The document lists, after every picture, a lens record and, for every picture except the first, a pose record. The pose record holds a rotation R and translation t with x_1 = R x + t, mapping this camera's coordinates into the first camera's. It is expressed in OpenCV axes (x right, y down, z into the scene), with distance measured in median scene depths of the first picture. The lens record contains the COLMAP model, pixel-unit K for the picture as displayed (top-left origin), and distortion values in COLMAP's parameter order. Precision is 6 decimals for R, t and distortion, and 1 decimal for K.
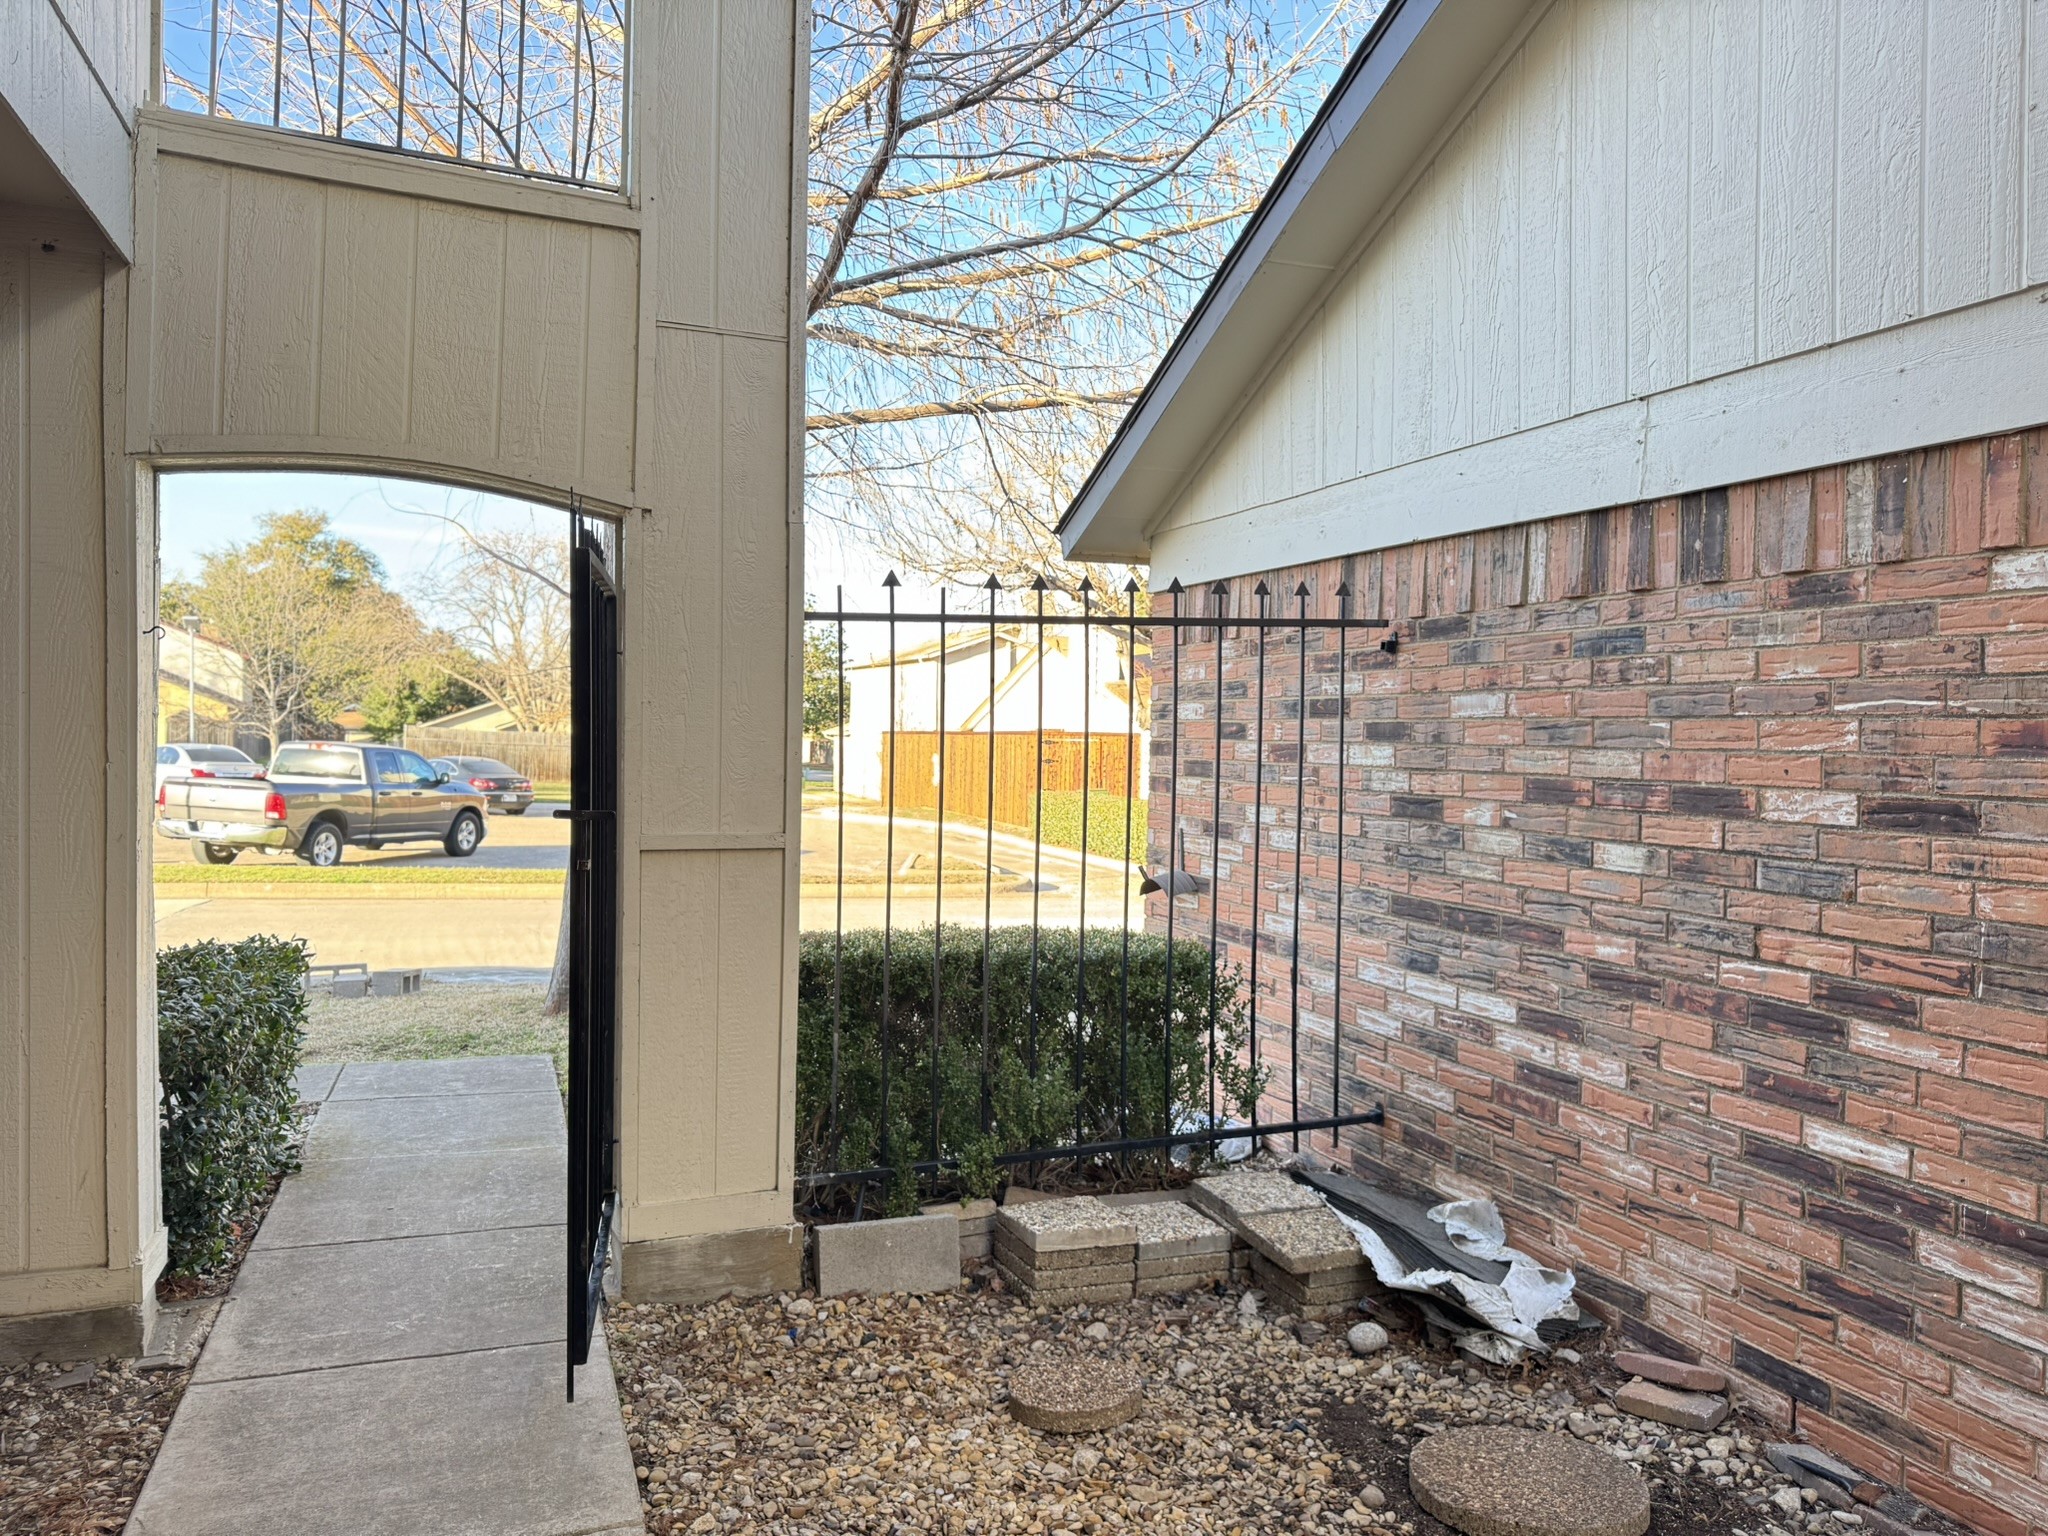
lens RADIAL K [[1450.0, 0, 1026.3], [0, 1450.0, 760.6], [0, 0, 1]] dist [0.049075, -0.070754]
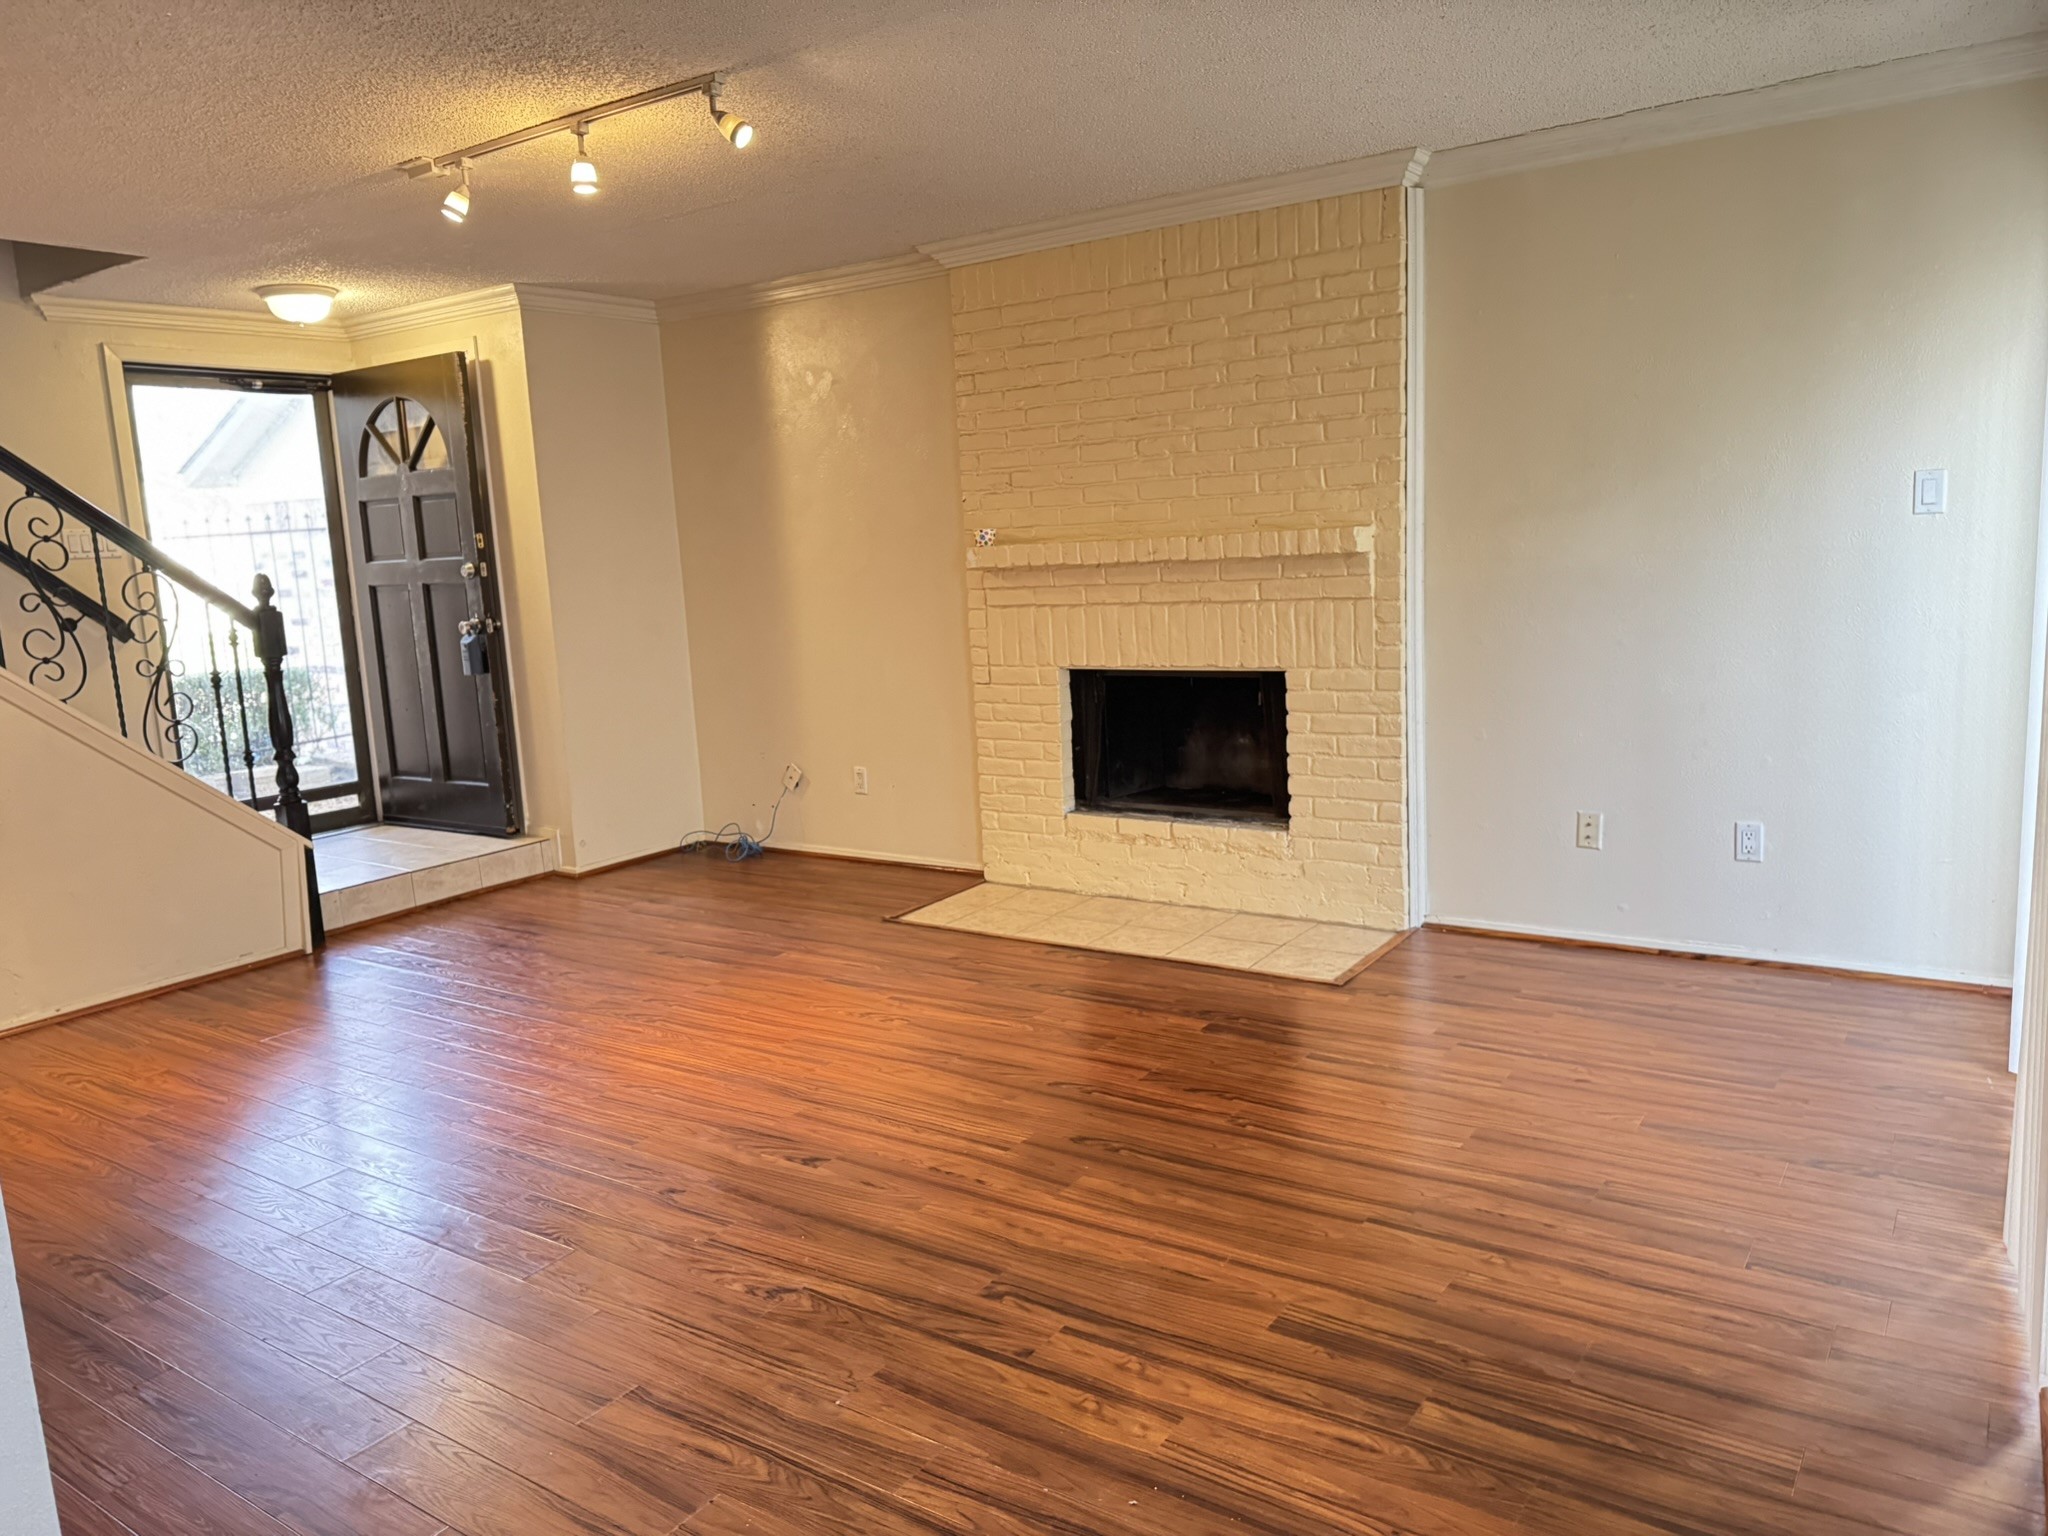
lens RADIAL K [[1450.0, 0, 1028.5], [0, 1450.0, 767.0], [0, 0, 1]] dist [0.049075, -0.070754]
pose [[0.816830, -0.145449, 0.558241, -0.263746], [0.073396, 0.986032, 0.149515, 0.019318], [-0.572190, -0.081156, 0.816096, -1.629938]]
